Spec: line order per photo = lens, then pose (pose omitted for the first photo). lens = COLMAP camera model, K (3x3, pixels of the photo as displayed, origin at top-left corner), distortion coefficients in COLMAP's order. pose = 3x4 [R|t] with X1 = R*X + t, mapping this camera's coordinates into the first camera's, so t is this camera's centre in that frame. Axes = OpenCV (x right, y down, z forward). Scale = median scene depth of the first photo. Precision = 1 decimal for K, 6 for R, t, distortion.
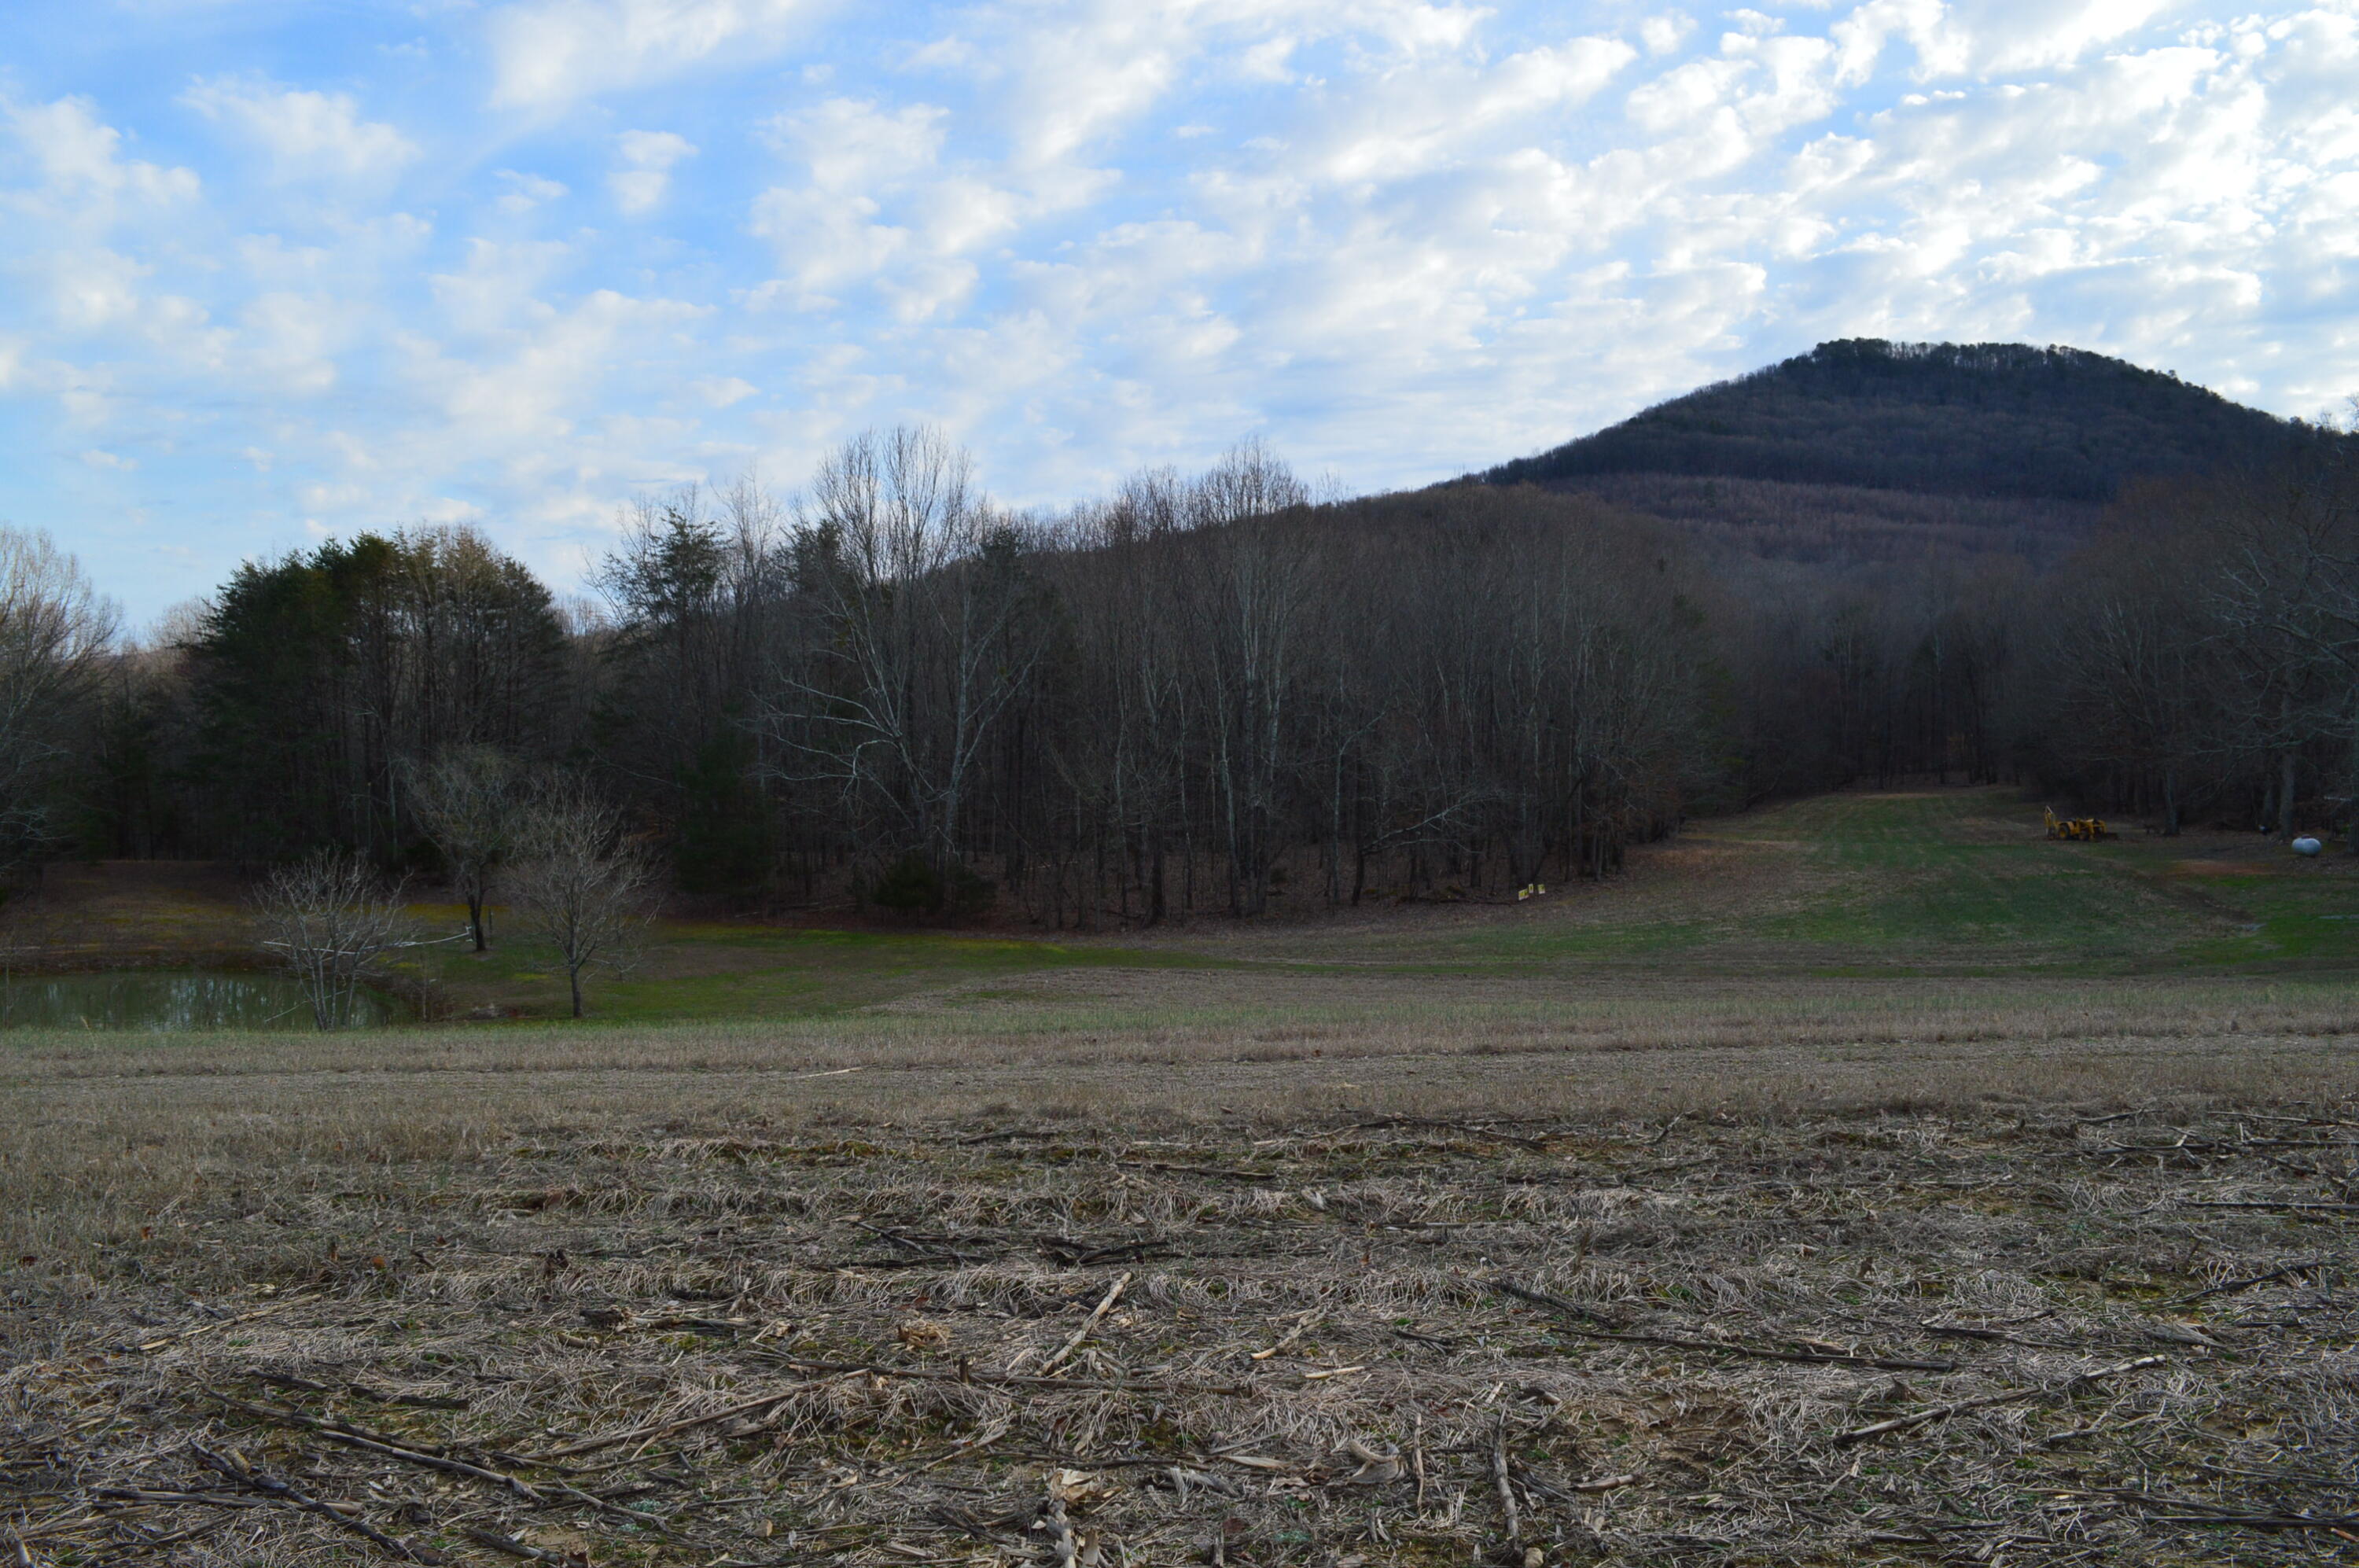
lens RADIAL K [[1891.6, 0, 1192.5], [0, 1891.6, 756.0], [0, 0, 1]] dist [-0.085789, 0.017040]
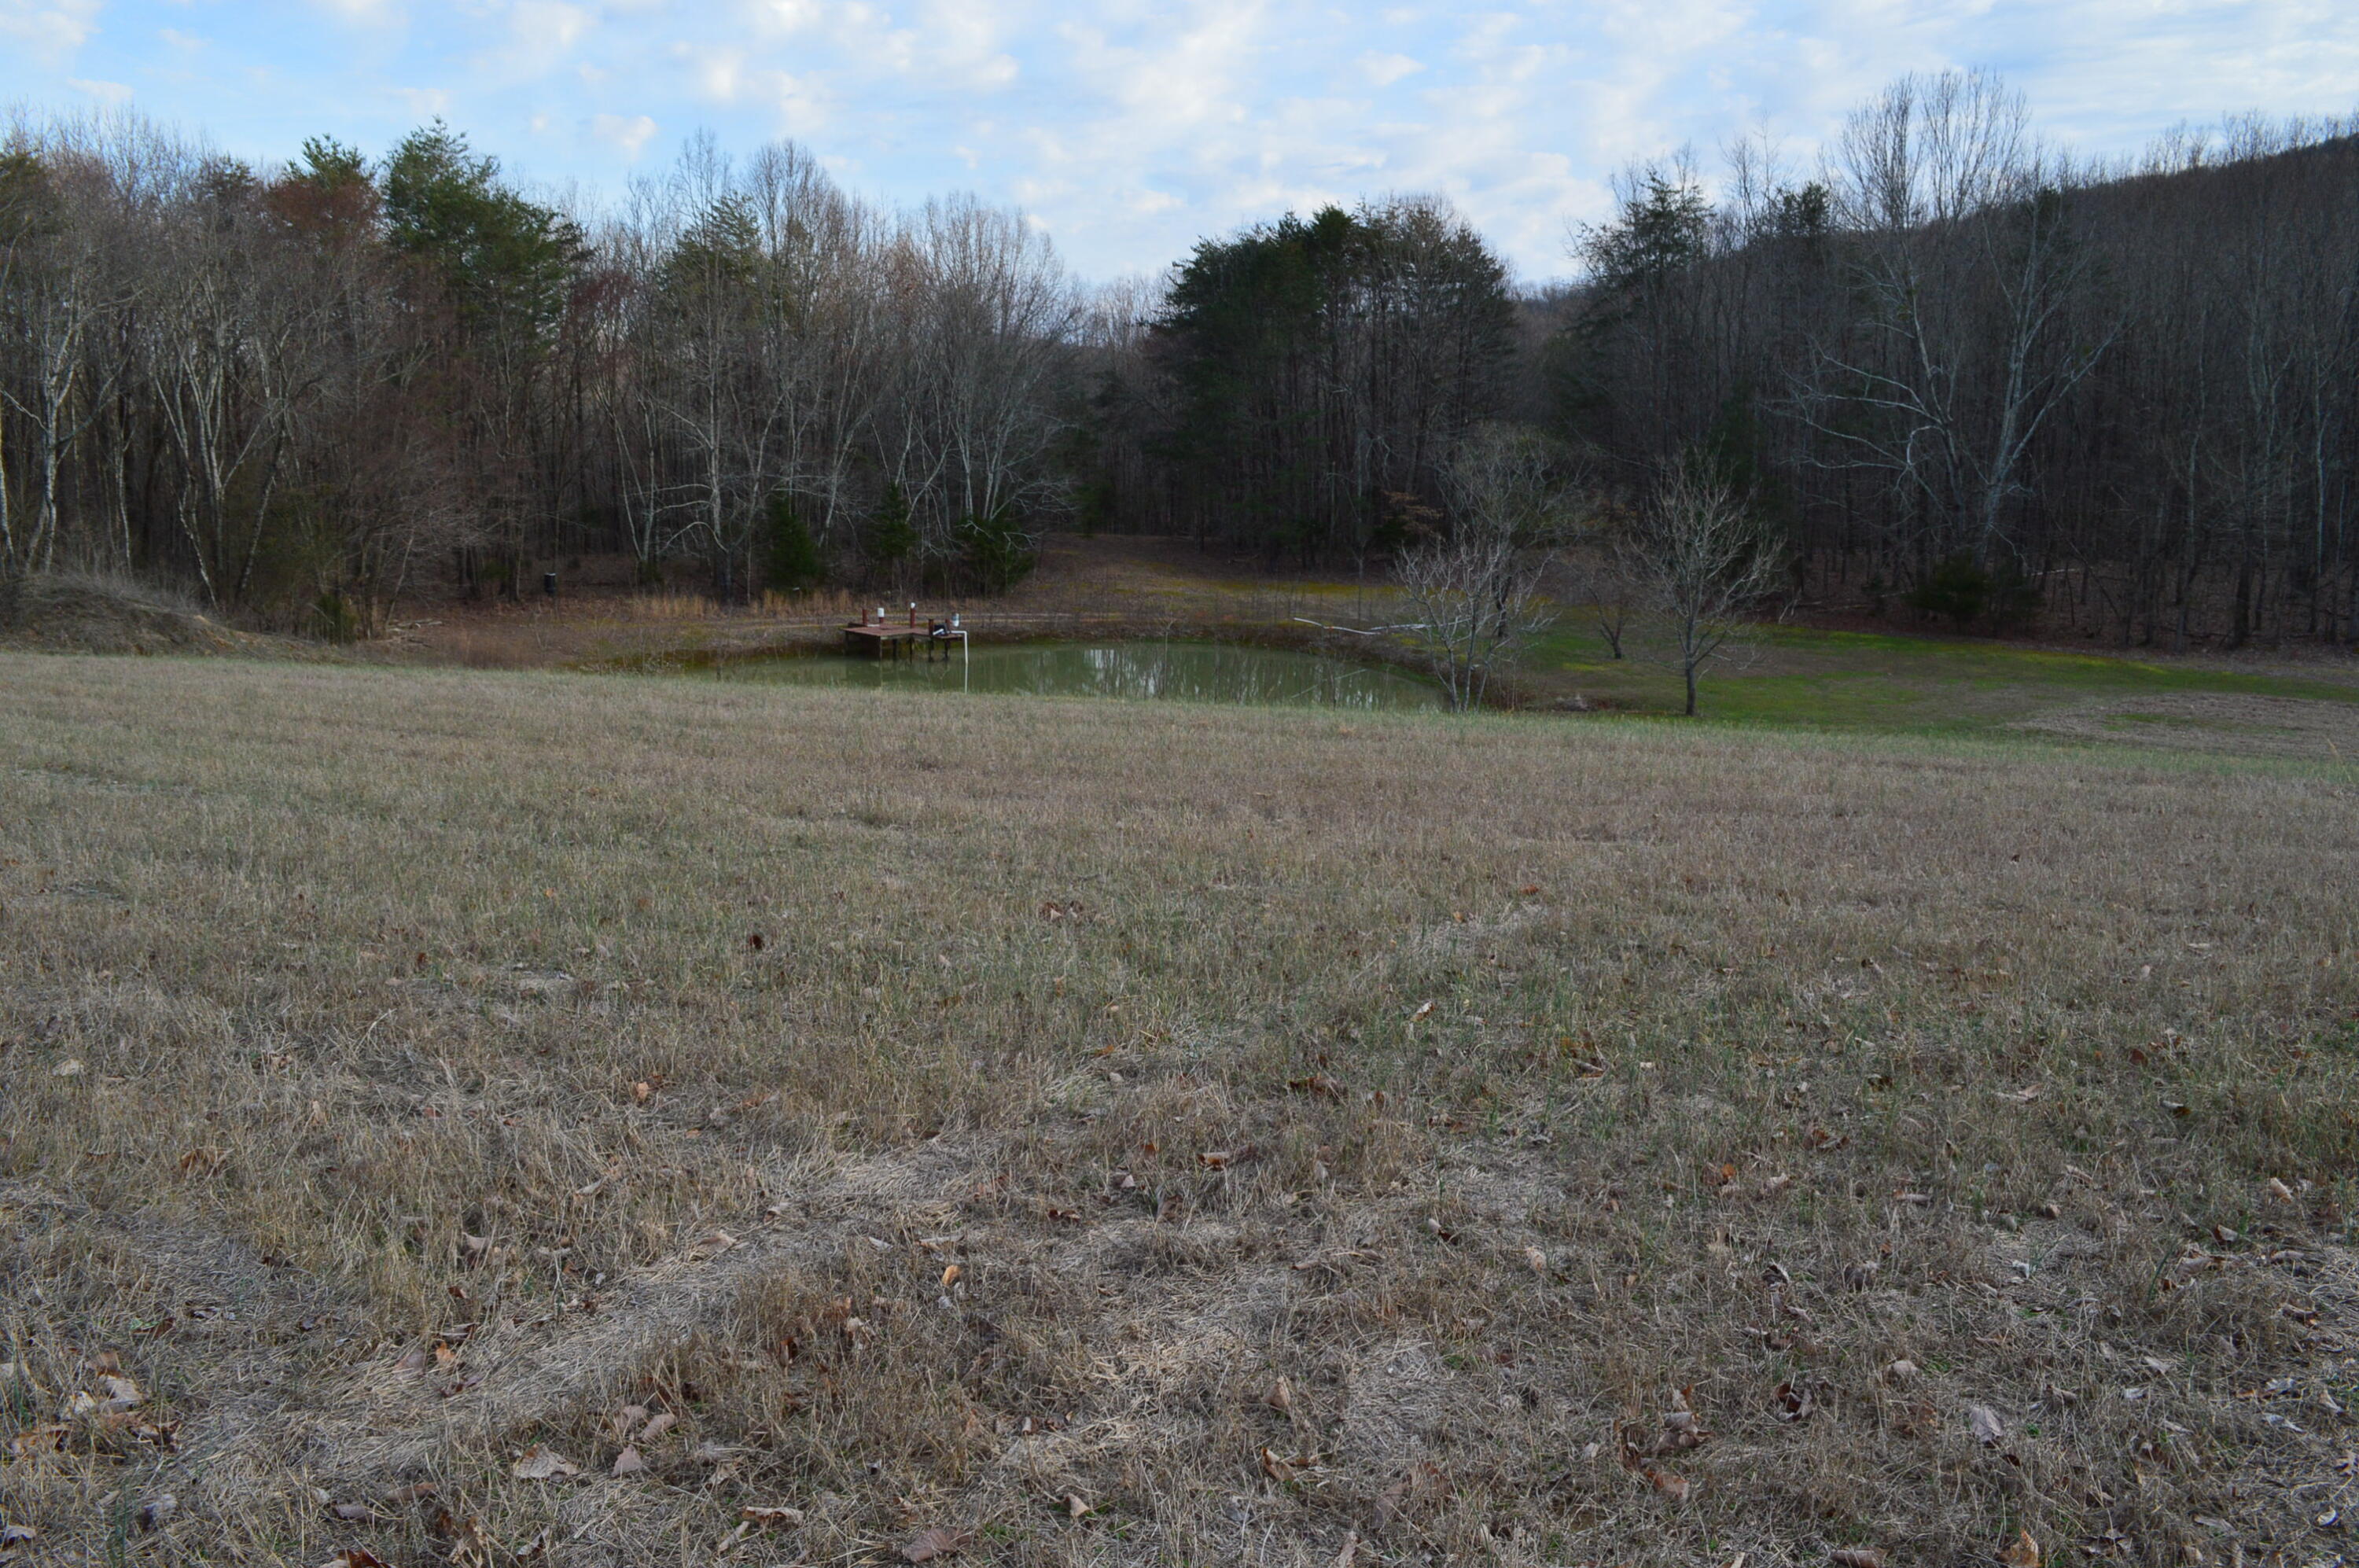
lens RADIAL K [[1891.6, 0, 1197.1], [0, 1891.6, 786.3], [0, 0, 1]] dist [-0.085789, 0.017040]
pose [[0.927816, 0.079972, -0.364366, -0.919827], [-0.014376, 0.983690, 0.179294, 0.037908], [0.372762, -0.161113, 0.913833, 0.161688]]
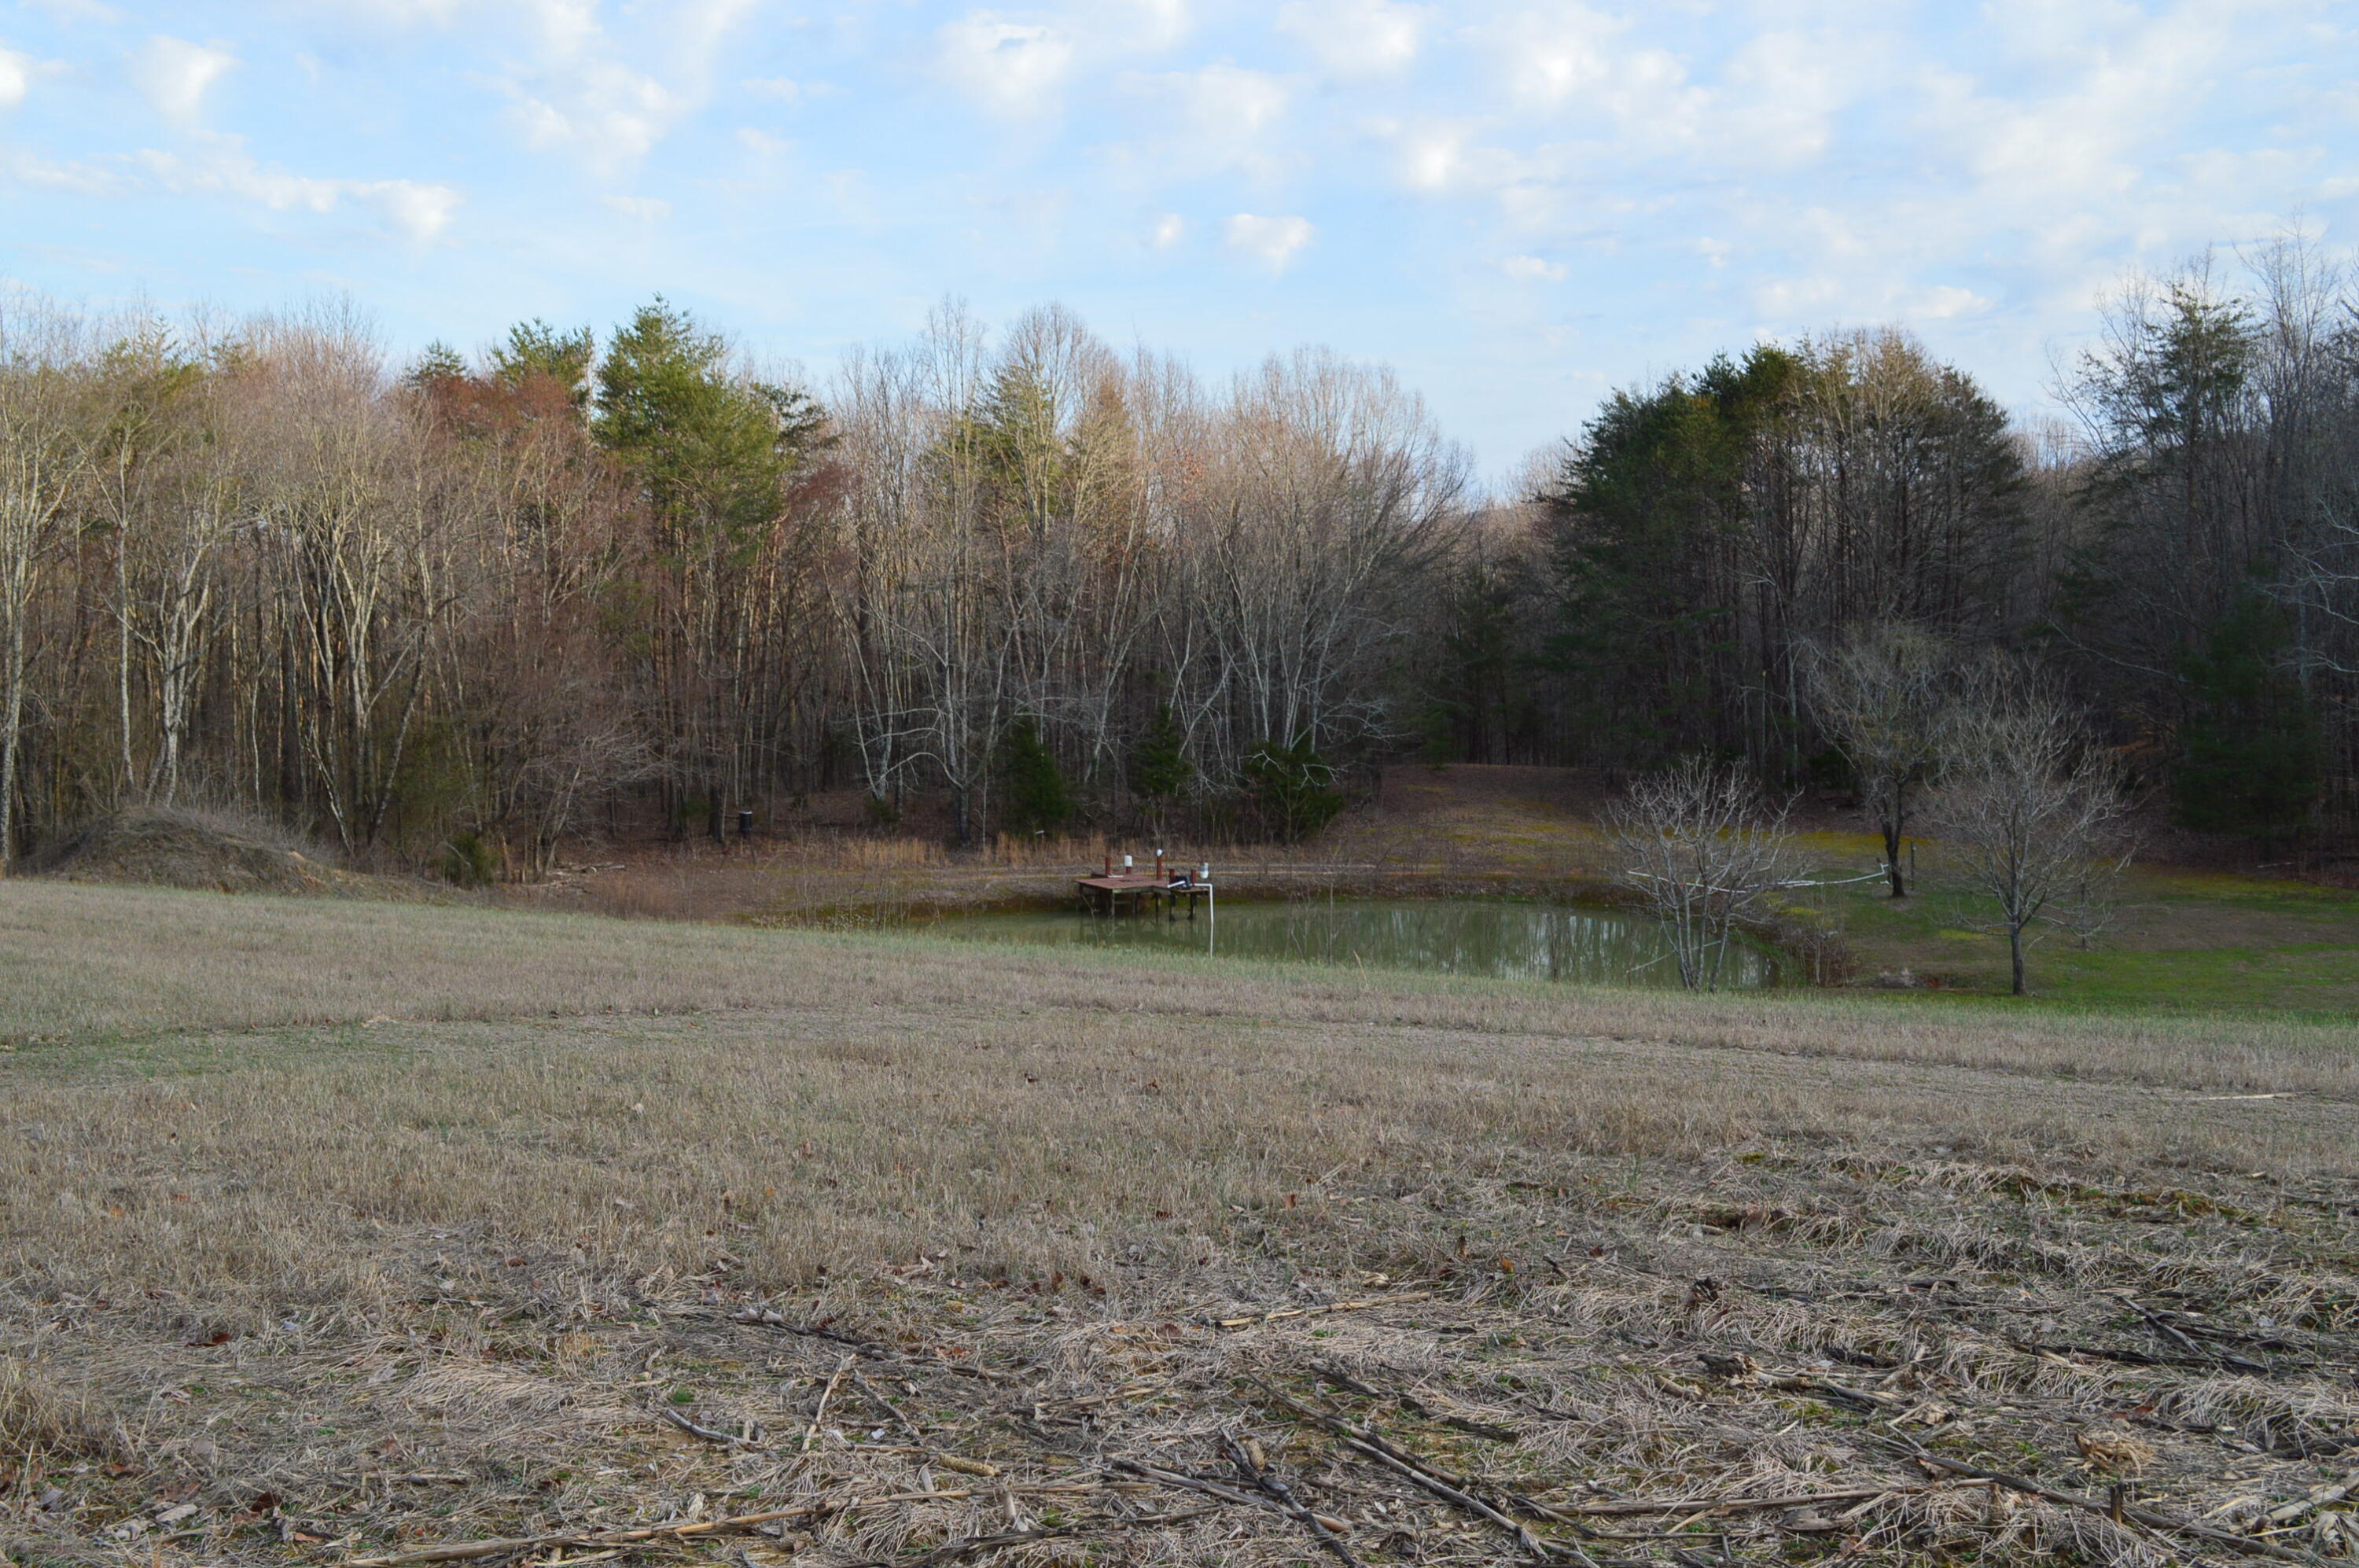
lens RADIAL K [[2600.1, 0, 1184.1], [0, 2600.1, 780.5], [0, 0, 1]] dist [-0.056208, 0.000000]
pose [[0.800269, 0.031656, -0.598805, 0.059260], [0.002049, 0.998455, 0.055523, -0.004576], [0.599638, -0.045660, 0.798968, -0.006089]]
